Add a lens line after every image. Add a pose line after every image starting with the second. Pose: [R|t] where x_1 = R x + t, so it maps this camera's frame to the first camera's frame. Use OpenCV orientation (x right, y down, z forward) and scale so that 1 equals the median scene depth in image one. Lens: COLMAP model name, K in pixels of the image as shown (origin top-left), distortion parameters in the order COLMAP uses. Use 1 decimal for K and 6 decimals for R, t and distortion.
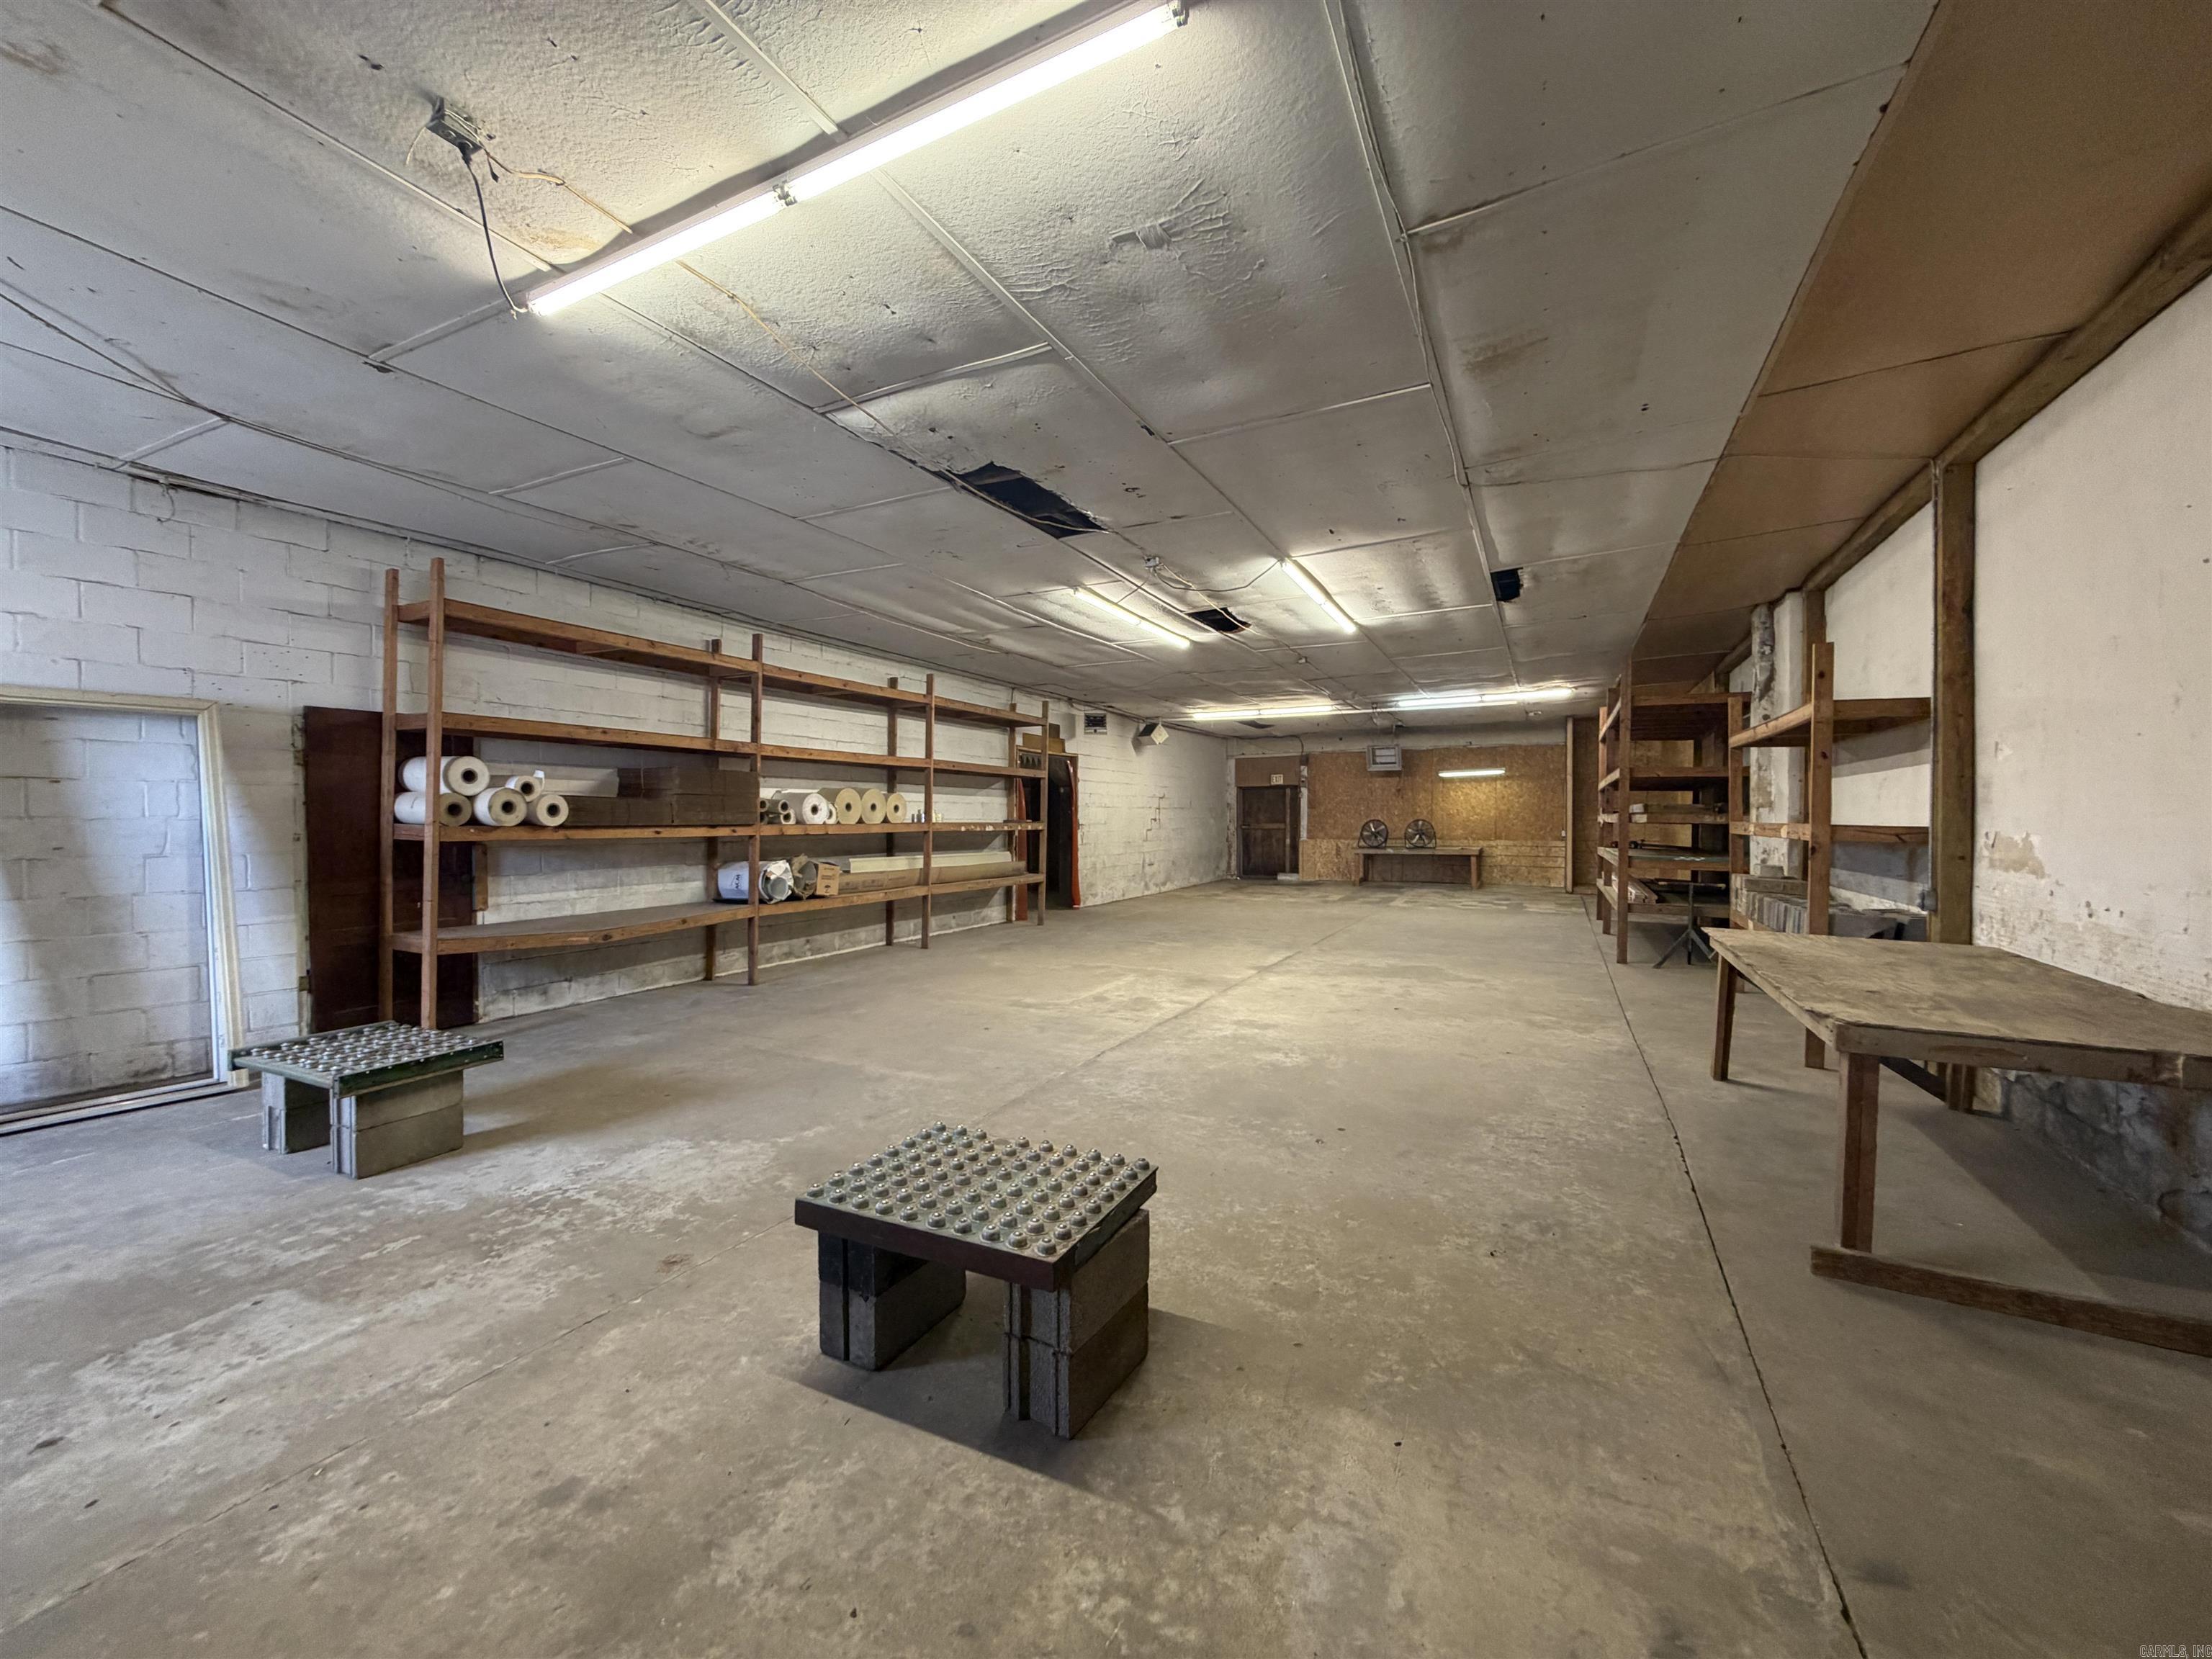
lens RADIAL K [[881.4, 0, 1115.1], [0, 881.4, 831.4], [0, 0, 1]] dist [0.002178, -0.000346]
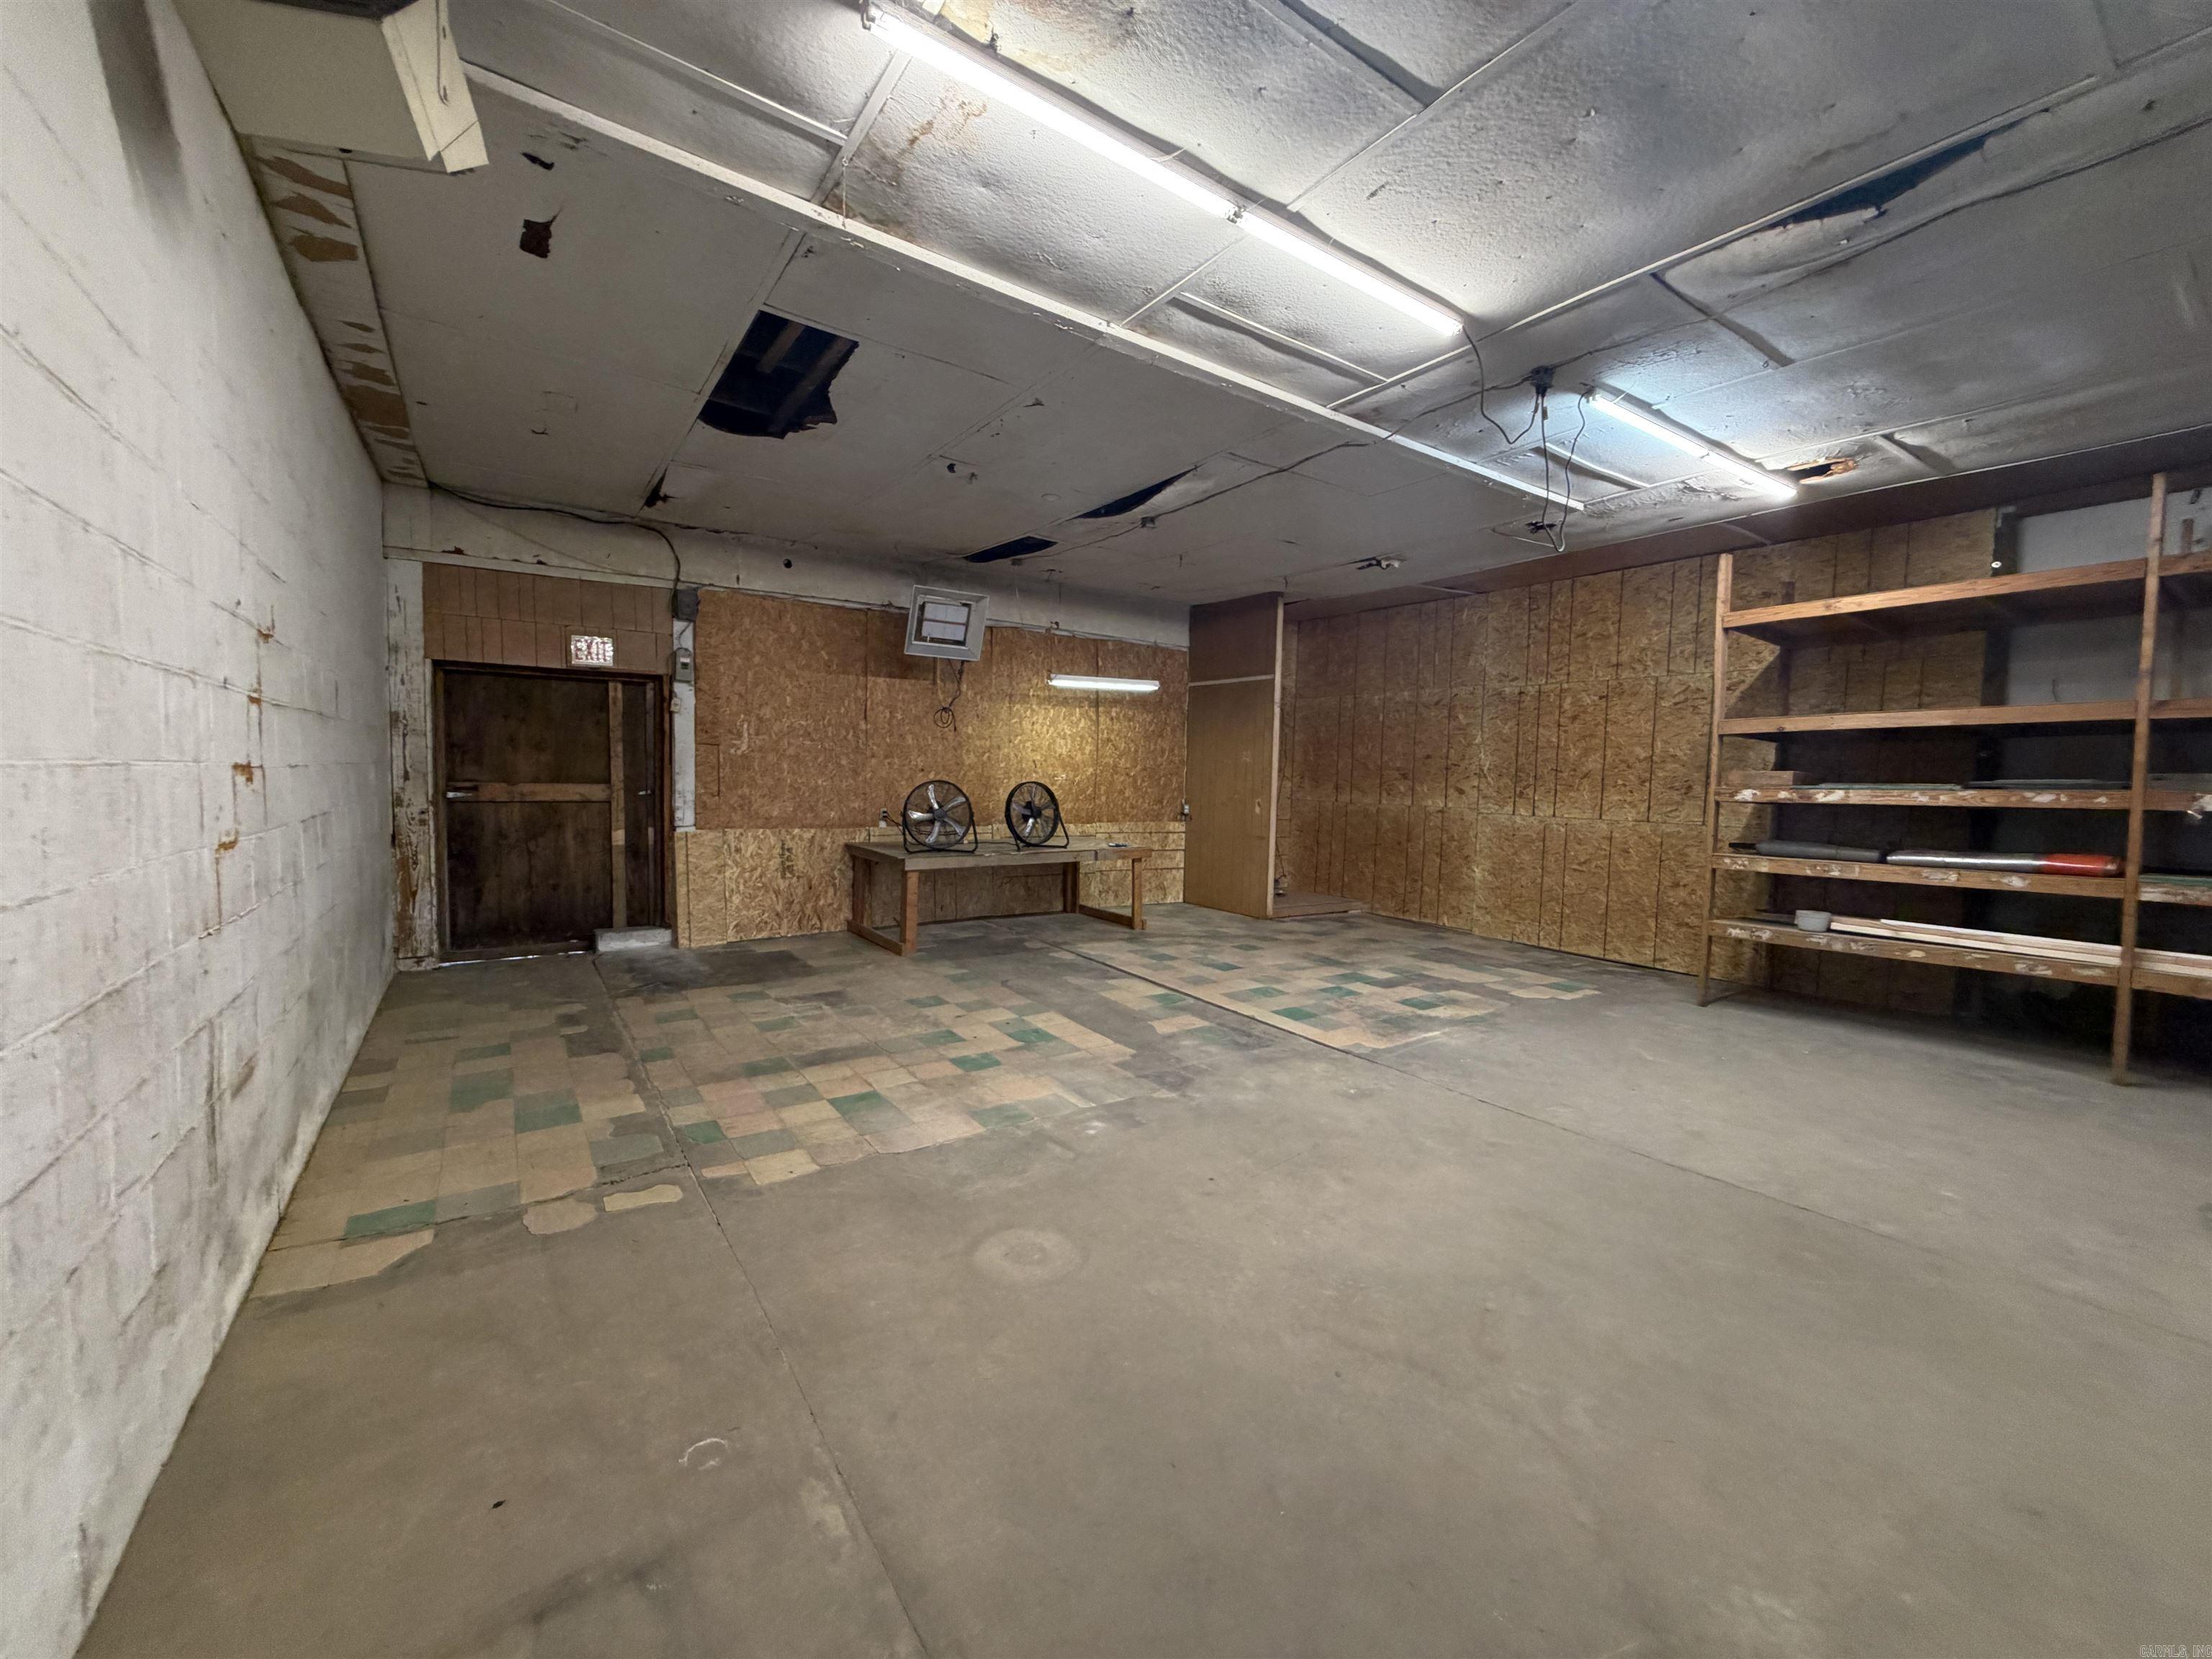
lens RADIAL K [[881.4, 0, 1123.2], [0, 881.4, 840.6], [0, 0, 1]] dist [0.002178, -0.000346]
pose [[0.476046, -0.051150, 0.877931, -0.013852], [-0.007127, 0.998050, 0.062013, -0.010319], [-0.879391, -0.035778, 0.474753, 0.675069]]
